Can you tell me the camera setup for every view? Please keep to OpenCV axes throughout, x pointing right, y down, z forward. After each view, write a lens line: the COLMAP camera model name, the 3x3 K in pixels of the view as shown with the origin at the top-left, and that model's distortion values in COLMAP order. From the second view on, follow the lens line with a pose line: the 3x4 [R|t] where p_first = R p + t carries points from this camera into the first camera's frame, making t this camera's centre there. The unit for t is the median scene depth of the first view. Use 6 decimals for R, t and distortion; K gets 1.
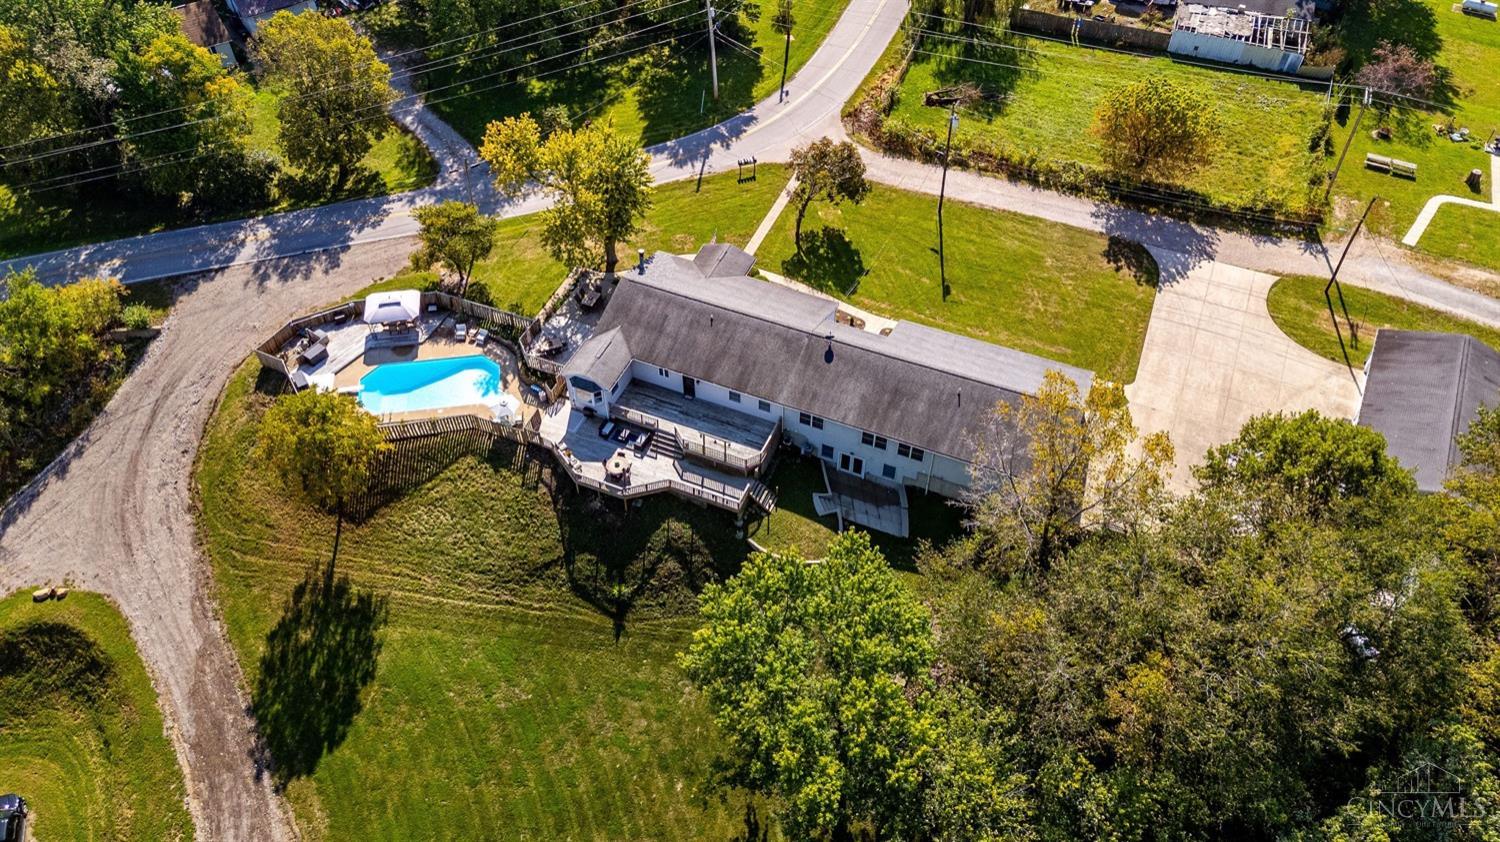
lens RADIAL K [[1095.5, 0, 759.9], [0, 1095.5, 416.9], [0, 0, 1]] dist [0.071011, -0.051702]
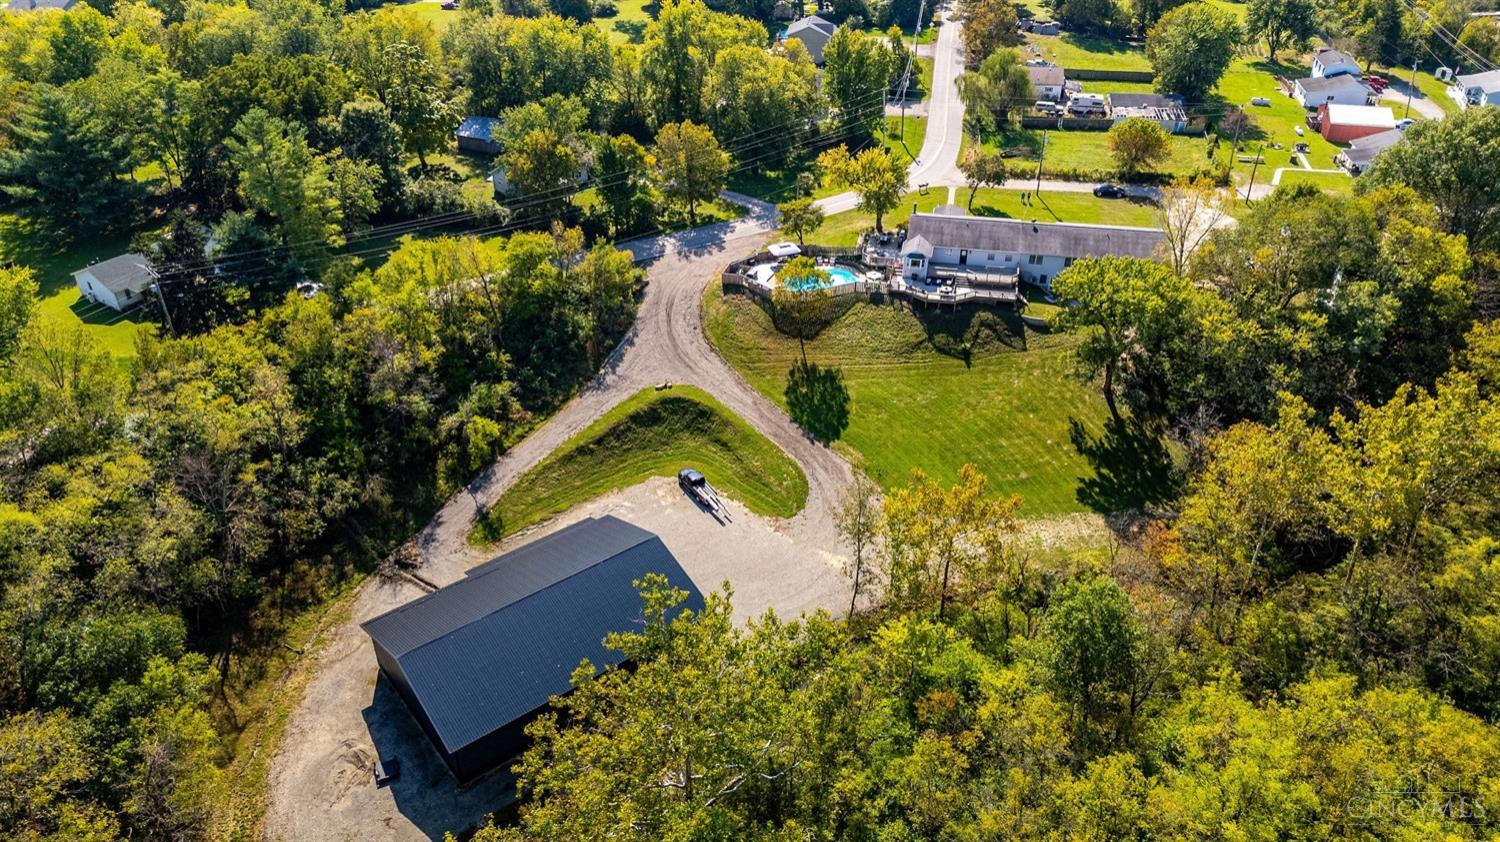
lens RADIAL K [[1095.5, 0, 747.2], [0, 1095.5, 416.4], [0, 0, 1]] dist [0.071011, -0.051702]
pose [[0.979246, -0.112736, 0.168426, -0.793840], [0.153284, 0.955626, -0.251560, 0.665102], [-0.132592, 0.272156, 0.953074, -0.699690]]
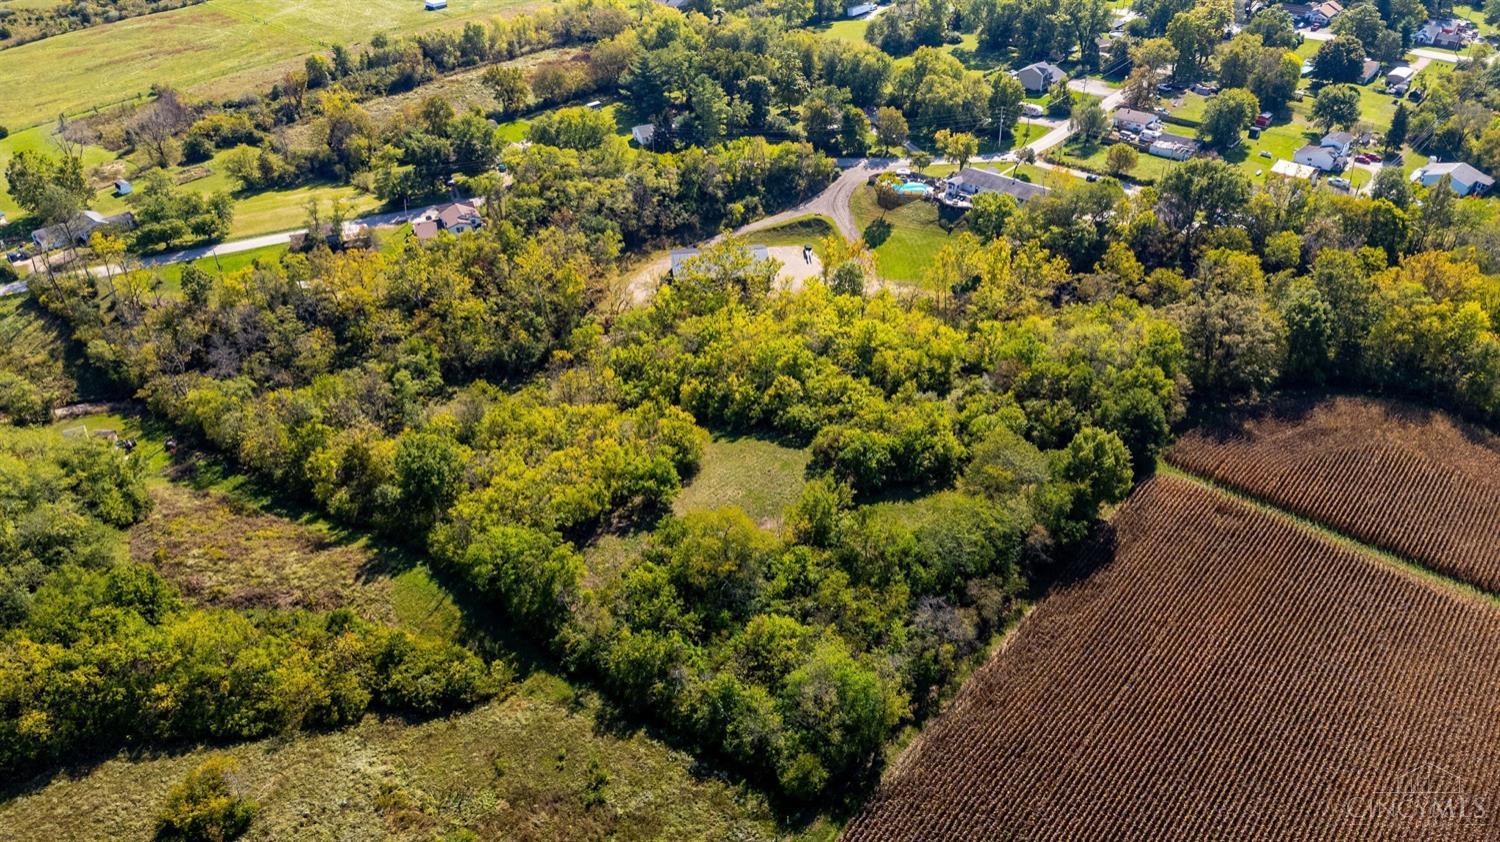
lens RADIAL K [[1095.5, 0, 751.8], [0, 1095.5, 420.7], [0, 0, 1]] dist [0.071011, -0.051702]
pose [[0.948324, 0.170761, -0.267436, 0.383887], [-0.230490, 0.949980, -0.210742, 1.836289], [0.218072, 0.261493, 0.940248, -2.783445]]
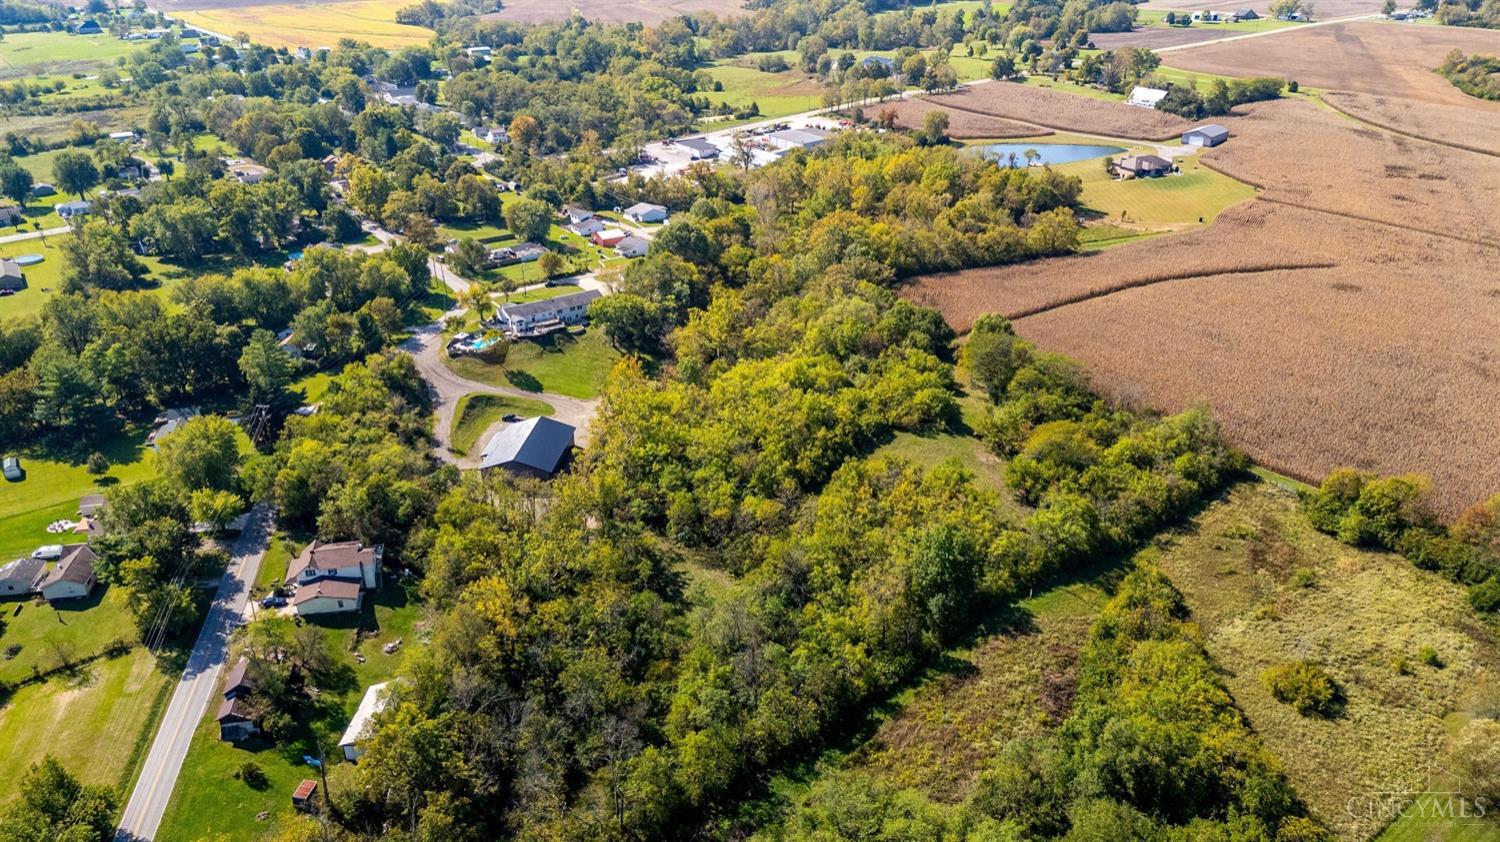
lens RADIAL K [[1095.5, 0, 760.6], [0, 1095.5, 426.0], [0, 0, 1]] dist [0.071011, -0.051702]
pose [[0.514095, -0.366383, 0.775545, -3.297392], [0.635508, 0.769948, -0.057528, 1.182705], [-0.576052, 0.522440, 0.628666, -2.178184]]
